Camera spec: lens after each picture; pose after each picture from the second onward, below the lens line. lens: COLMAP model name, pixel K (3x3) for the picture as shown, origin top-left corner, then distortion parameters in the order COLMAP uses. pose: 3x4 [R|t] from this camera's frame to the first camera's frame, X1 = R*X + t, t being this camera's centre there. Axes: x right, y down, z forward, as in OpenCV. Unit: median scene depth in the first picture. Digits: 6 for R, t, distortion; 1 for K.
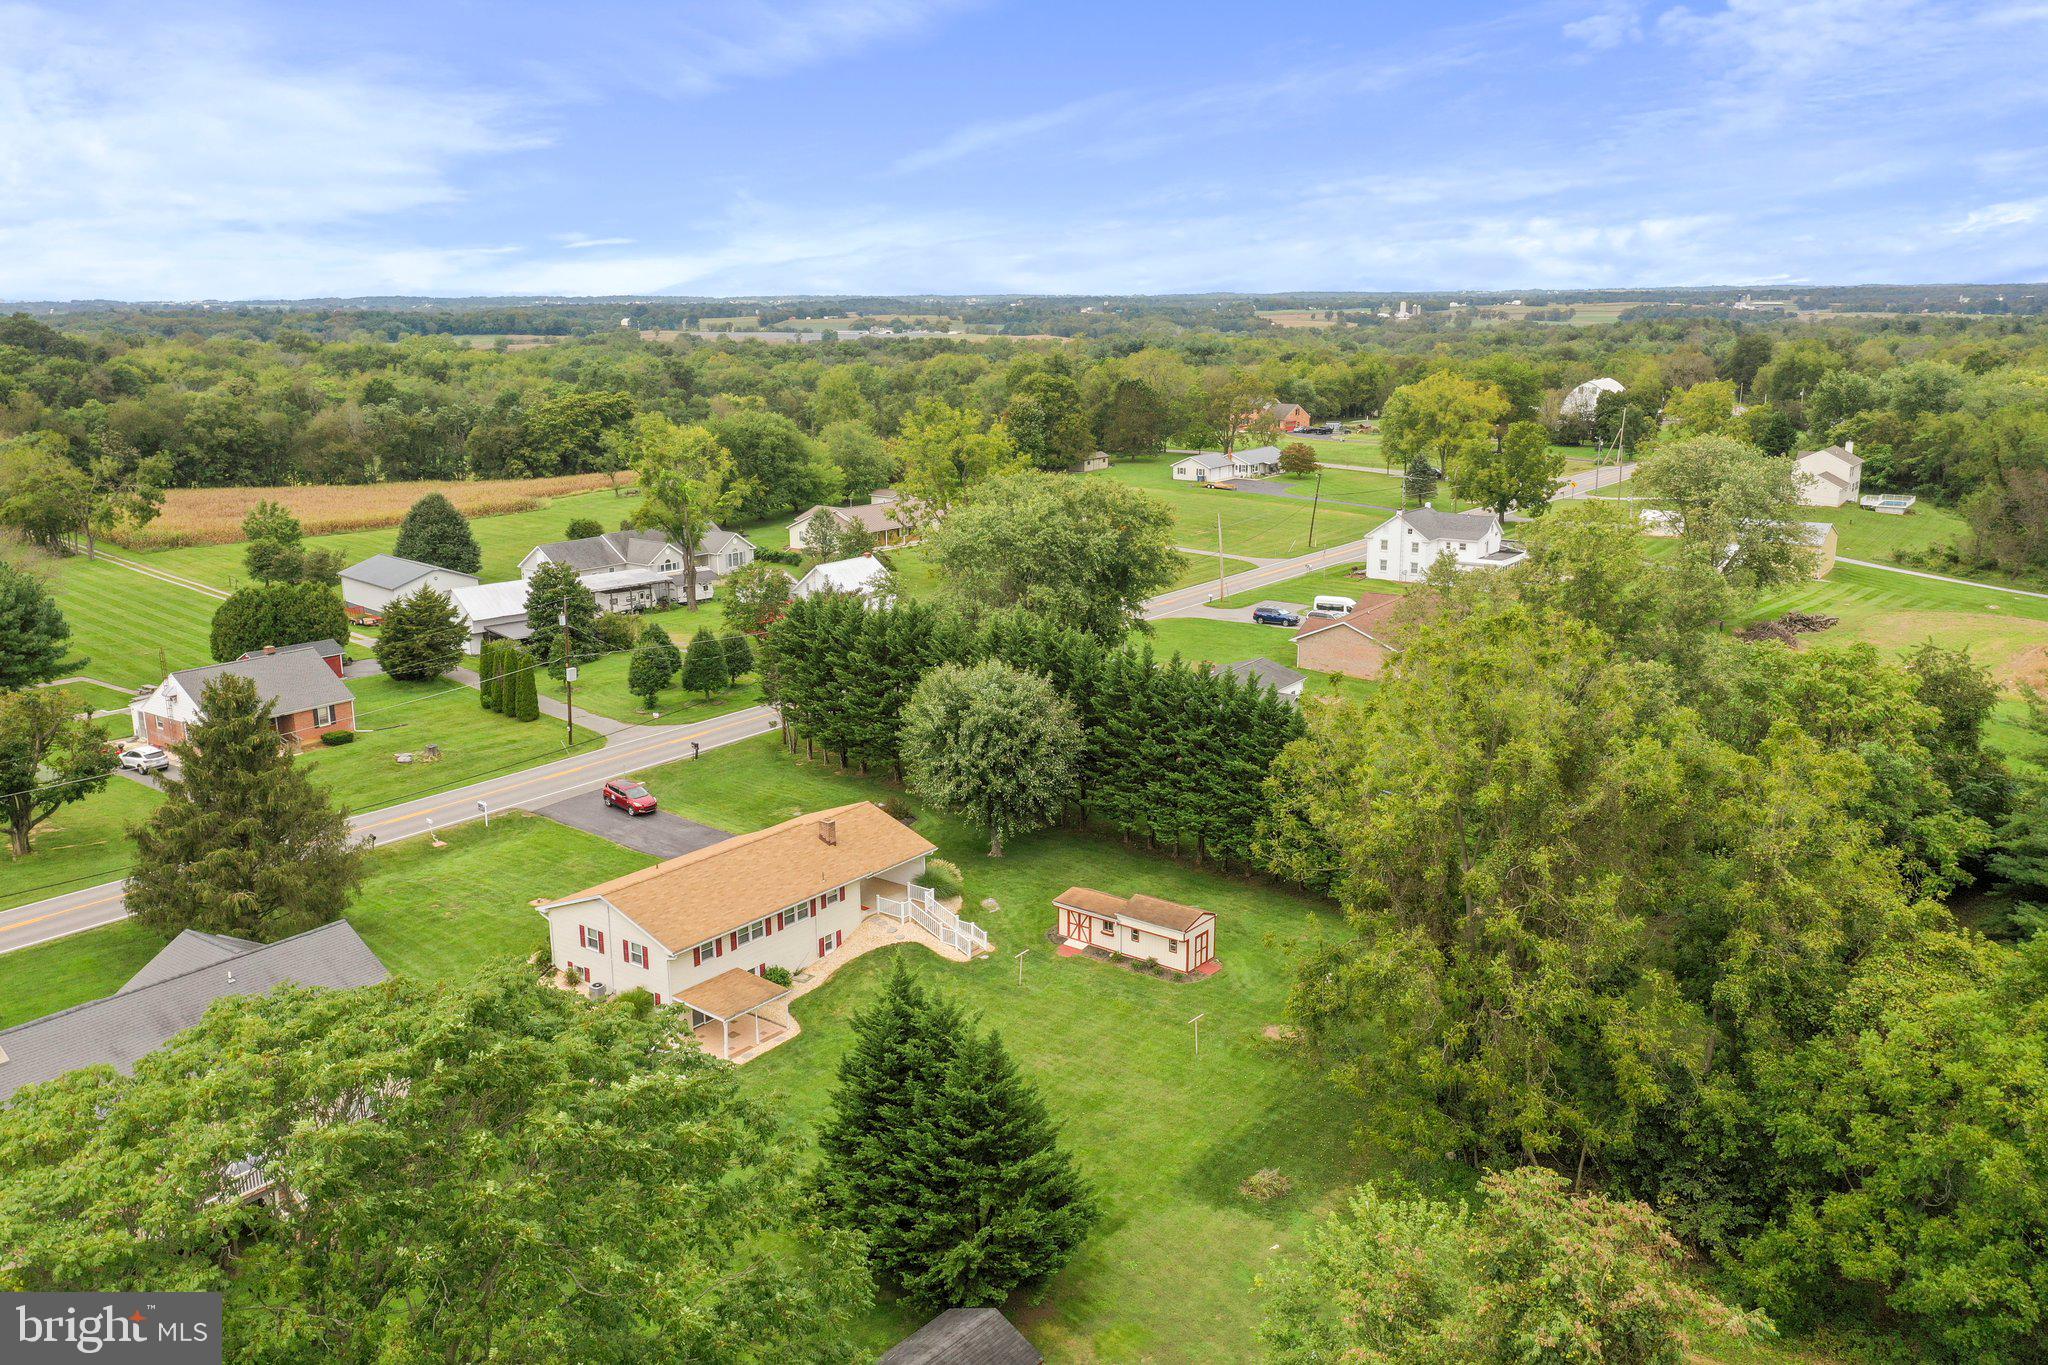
lens RADIAL K [[1613.7, 0, 1028.7], [0, 1613.7, 688.5], [0, 0, 1]] dist [0.005871, 0.003322]
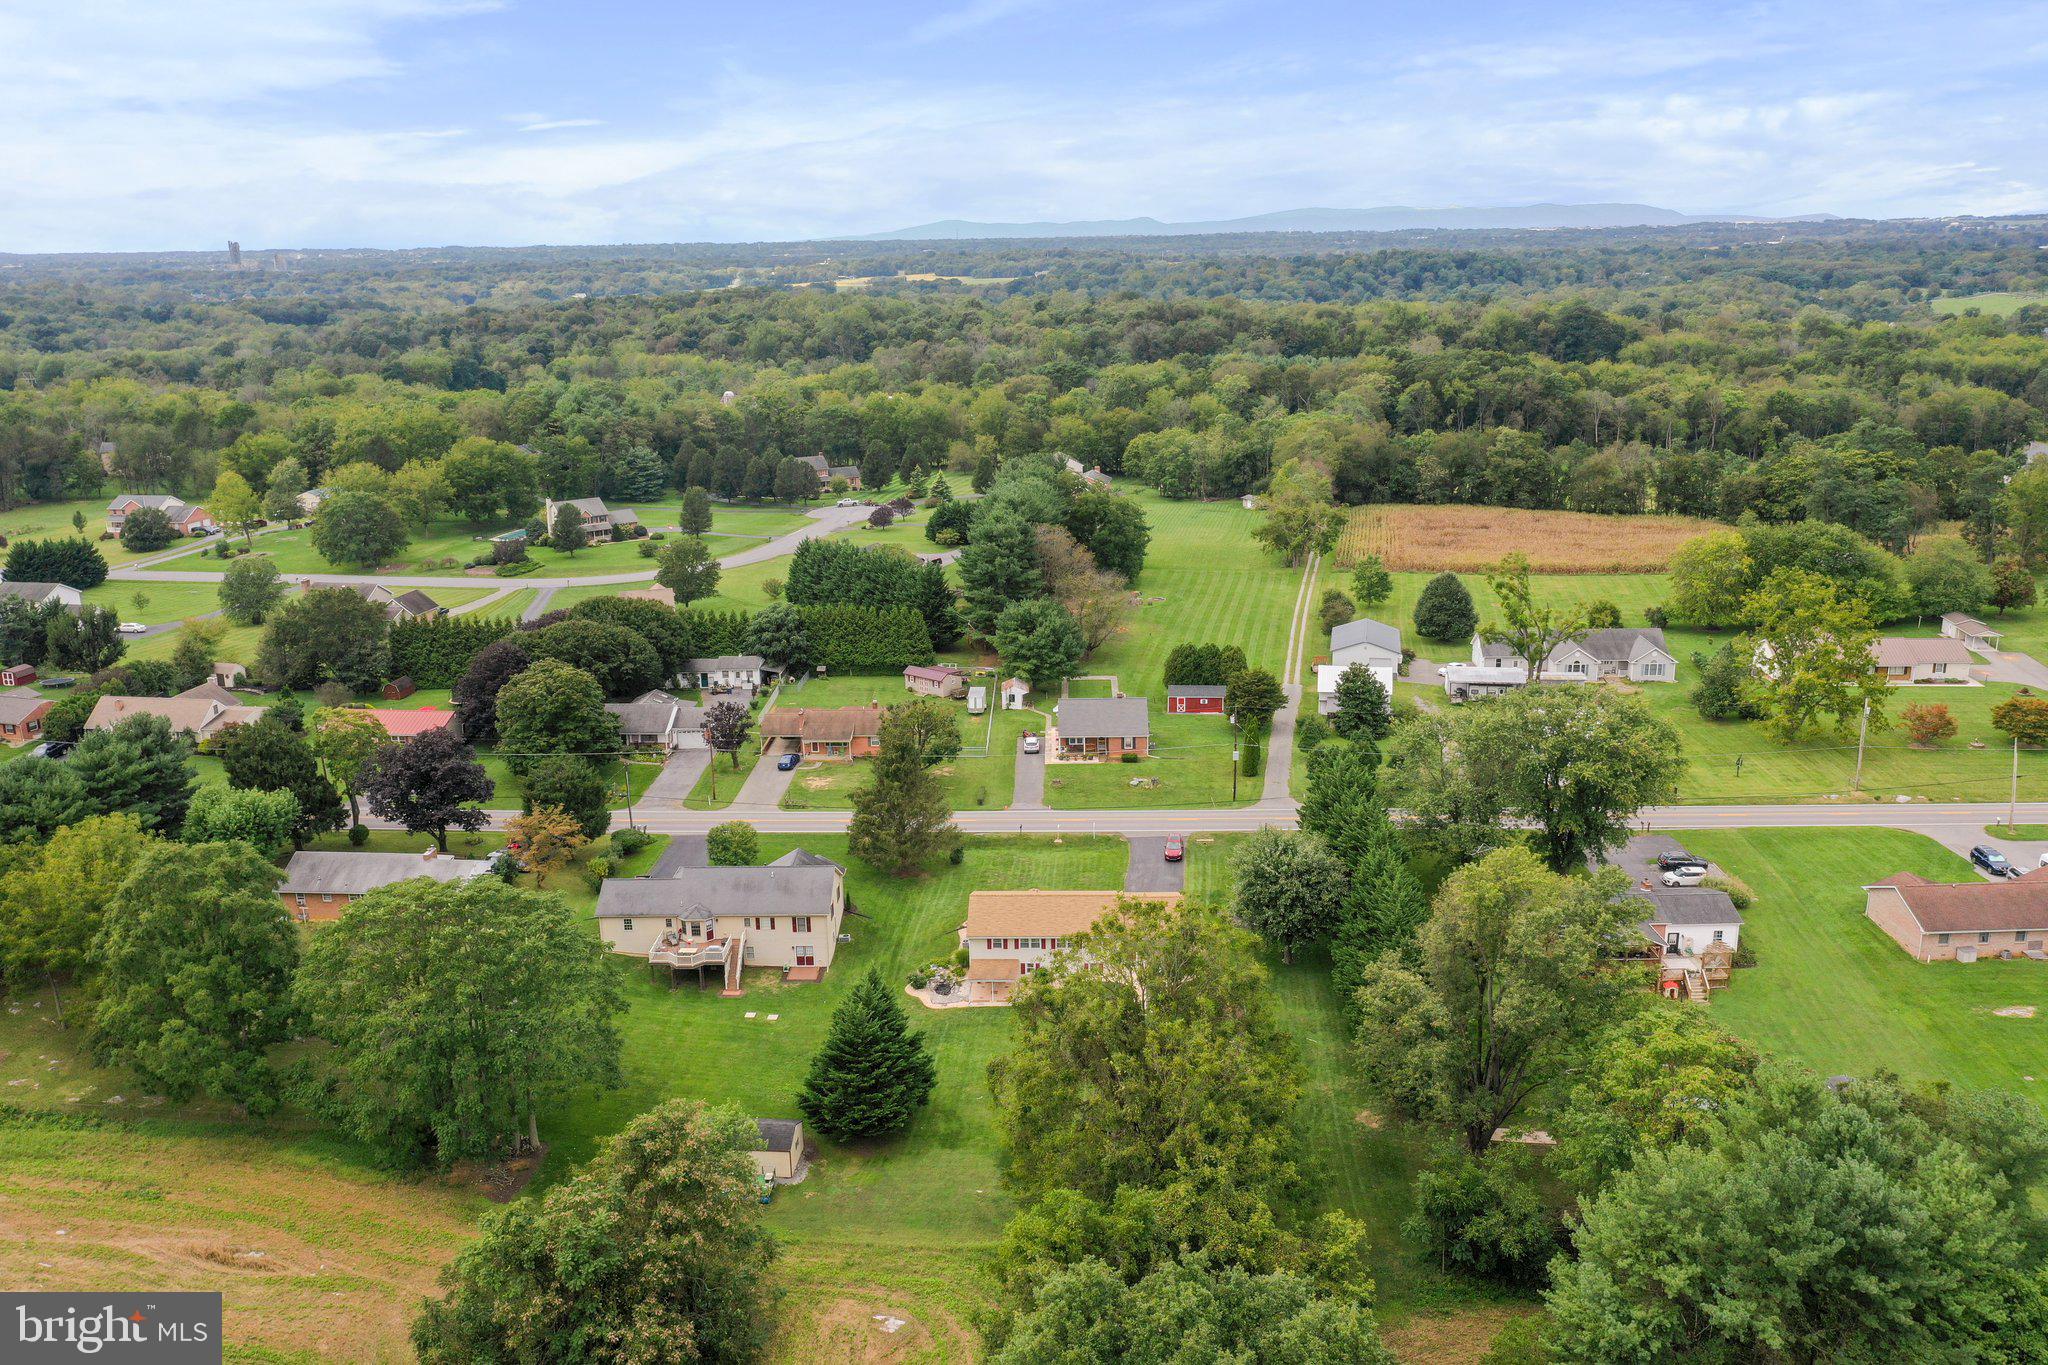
lens RADIAL K [[1613.7, 0, 1028.7], [0, 1613.7, 688.5], [0, 0, 1]] dist [0.005871, 0.003322]
pose [[0.566124, 0.214427, -0.795942, 0.741063], [-0.174544, 0.974863, 0.138482, -0.229924], [0.805629, 0.060529, 0.589320, -0.032122]]
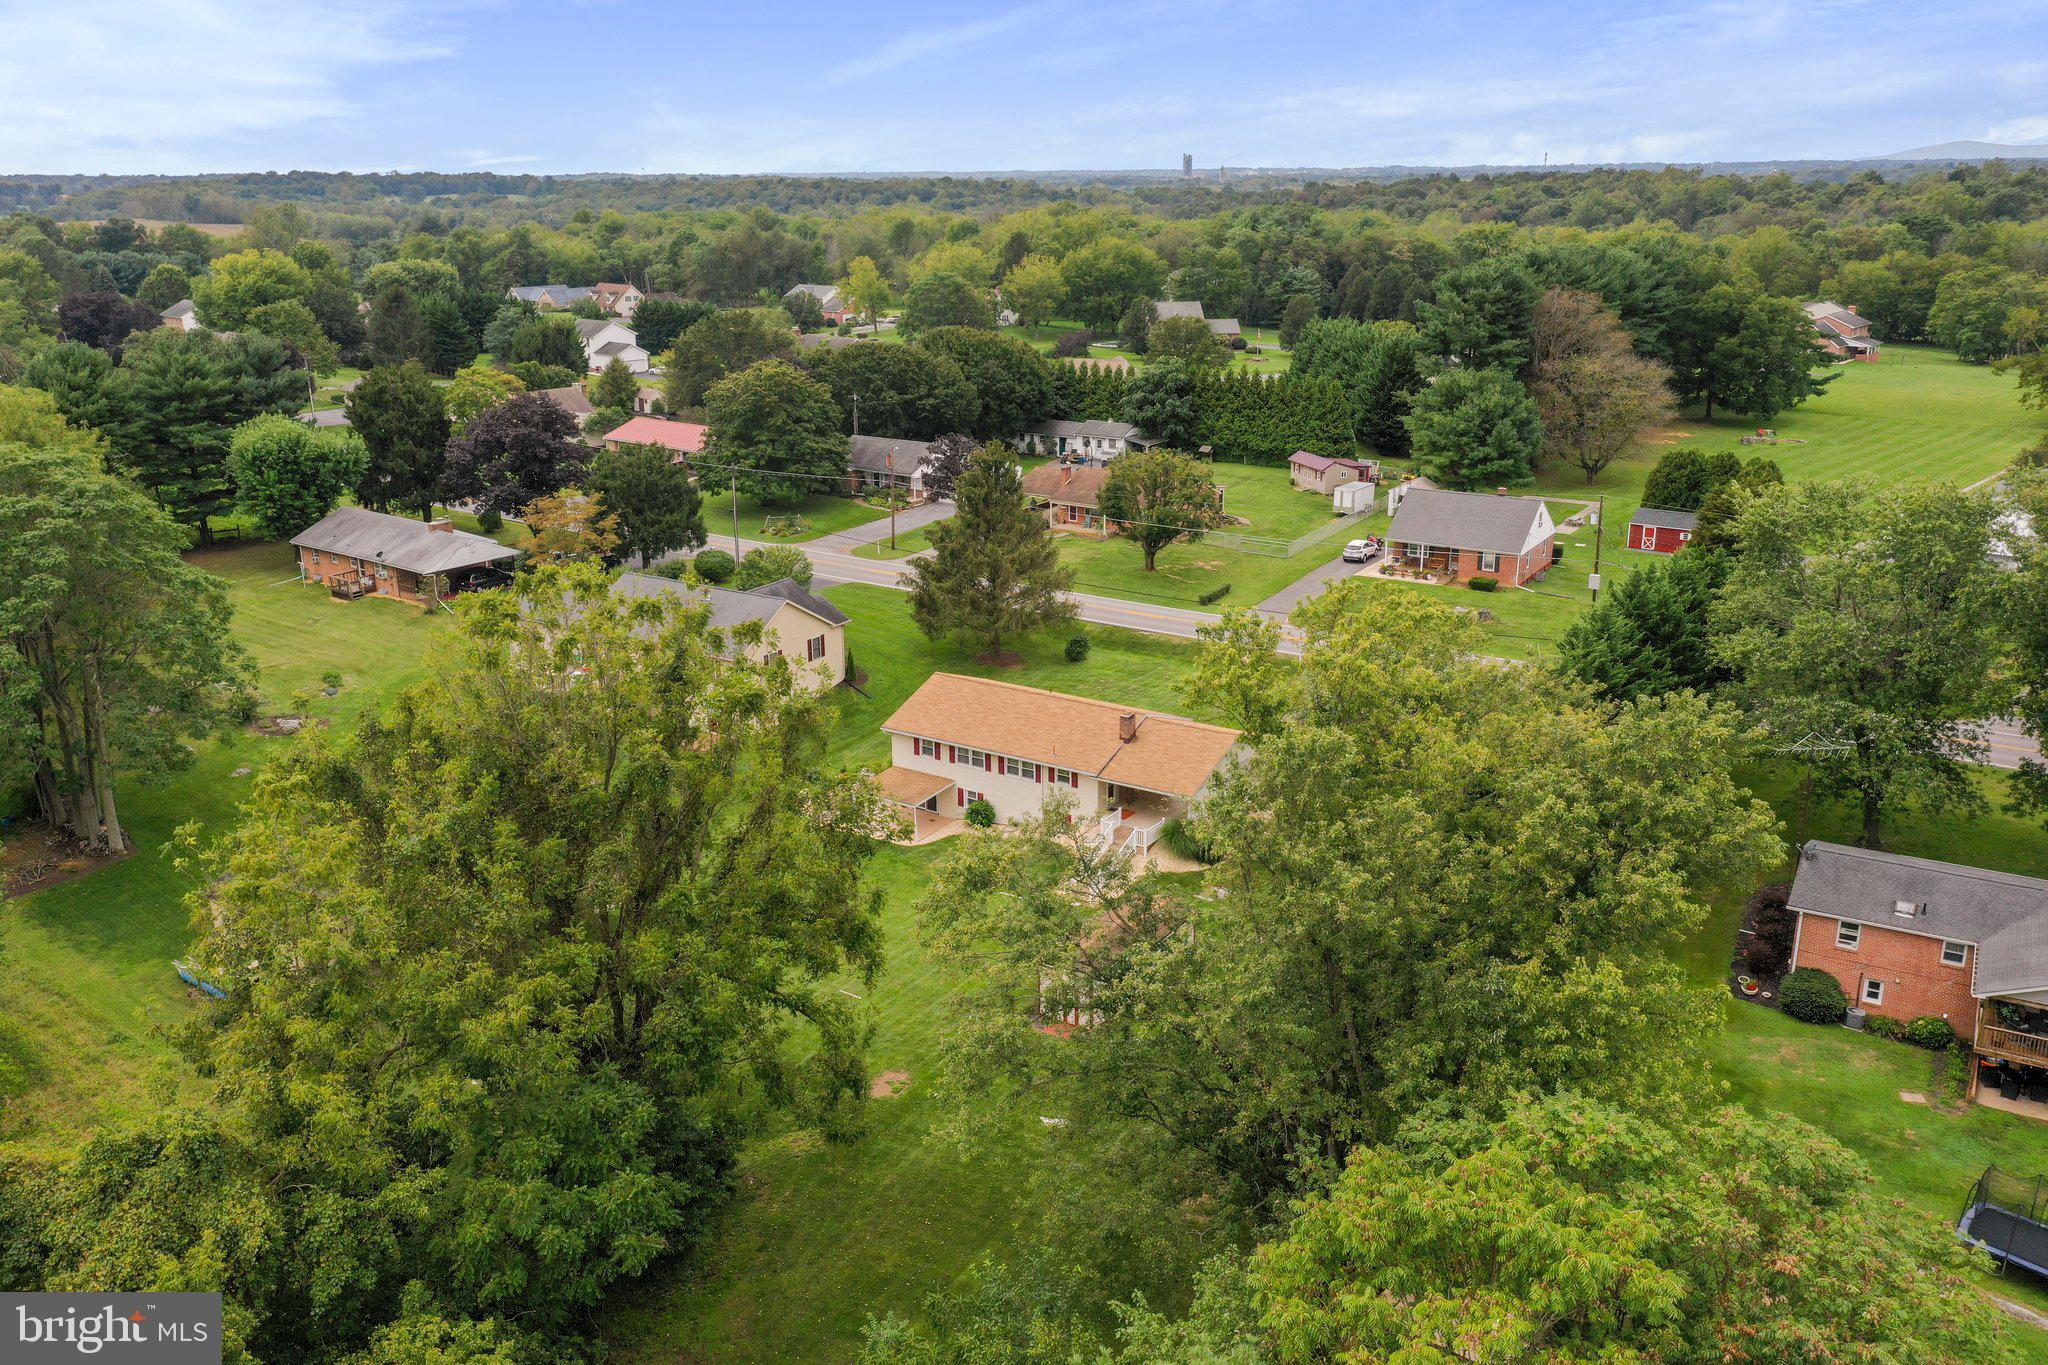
lens RADIAL K [[1590.5, 0, 1027.3], [0, 1590.5, 728.4], [0, 0, 1]] dist [0.002536, 0.002936]
pose [[0.053572, 0.330313, -0.942350, 0.522189], [-0.222389, 0.923950, 0.311221, -0.129819], [0.973485, 0.192895, 0.122956, 0.576051]]
